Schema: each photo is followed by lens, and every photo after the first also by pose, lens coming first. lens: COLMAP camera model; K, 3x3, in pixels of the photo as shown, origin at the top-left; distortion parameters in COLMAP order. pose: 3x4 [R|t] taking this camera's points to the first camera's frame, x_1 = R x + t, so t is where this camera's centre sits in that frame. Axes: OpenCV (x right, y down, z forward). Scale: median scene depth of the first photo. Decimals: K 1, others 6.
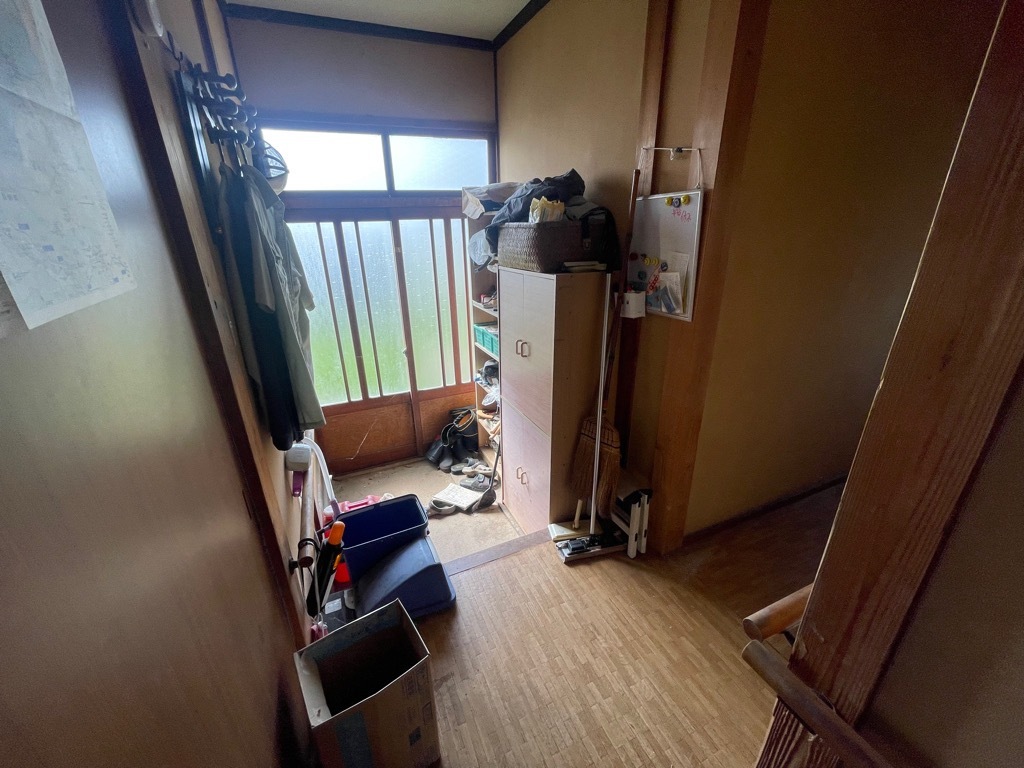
lens RADIAL K [[415.4, 0, 509.9], [0, 415.4, 384.2], [0, 0, 1]] dist [-0.003825, -0.000072]
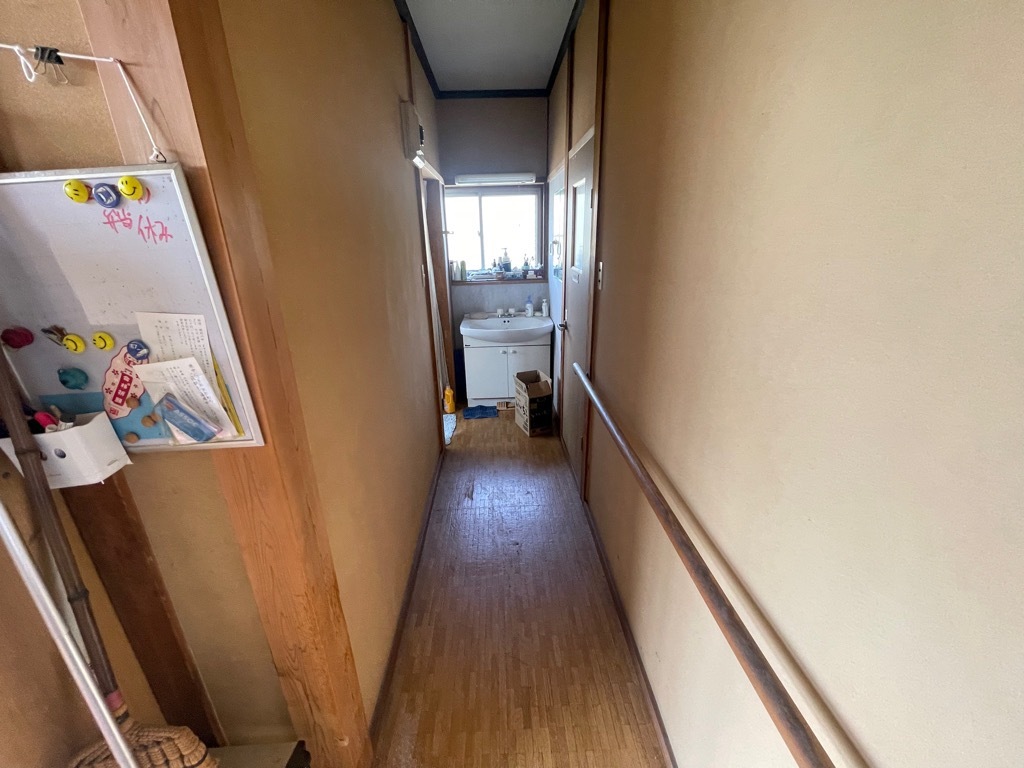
lens RADIAL K [[415.4, 0, 509.9], [0, 415.4, 382.1], [0, 0, 1]] dist [-0.003825, -0.000072]
pose [[0.374350, -0.300127, 0.877374, 0.130886], [0.353883, 0.920801, 0.163990, -0.180623], [-0.857105, 0.249098, 0.450912, 0.479538]]
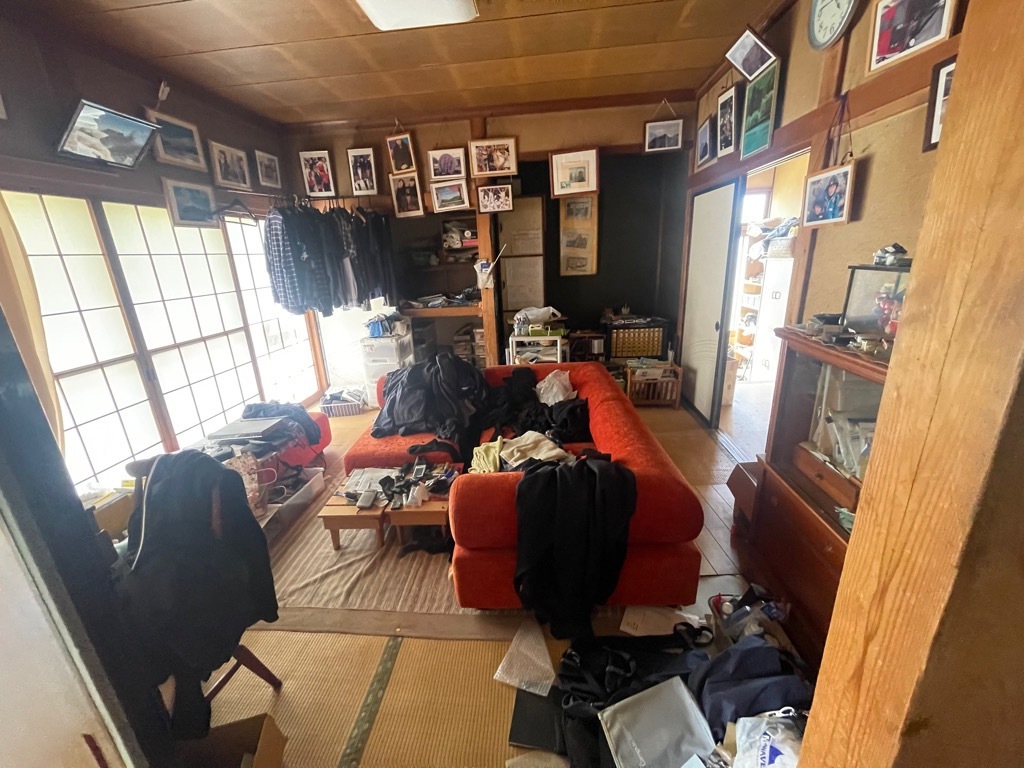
lens RADIAL K [[415.4, 0, 511.4], [0, 415.4, 381.7], [0, 0, 1]] dist [-0.003825, -0.000072]
pose [[0.879212, 0.117651, -0.461675, -0.214596], [-0.143398, 0.989443, -0.020942, 0.985832], [0.454338, 0.084616, 0.886802, -2.441958]]
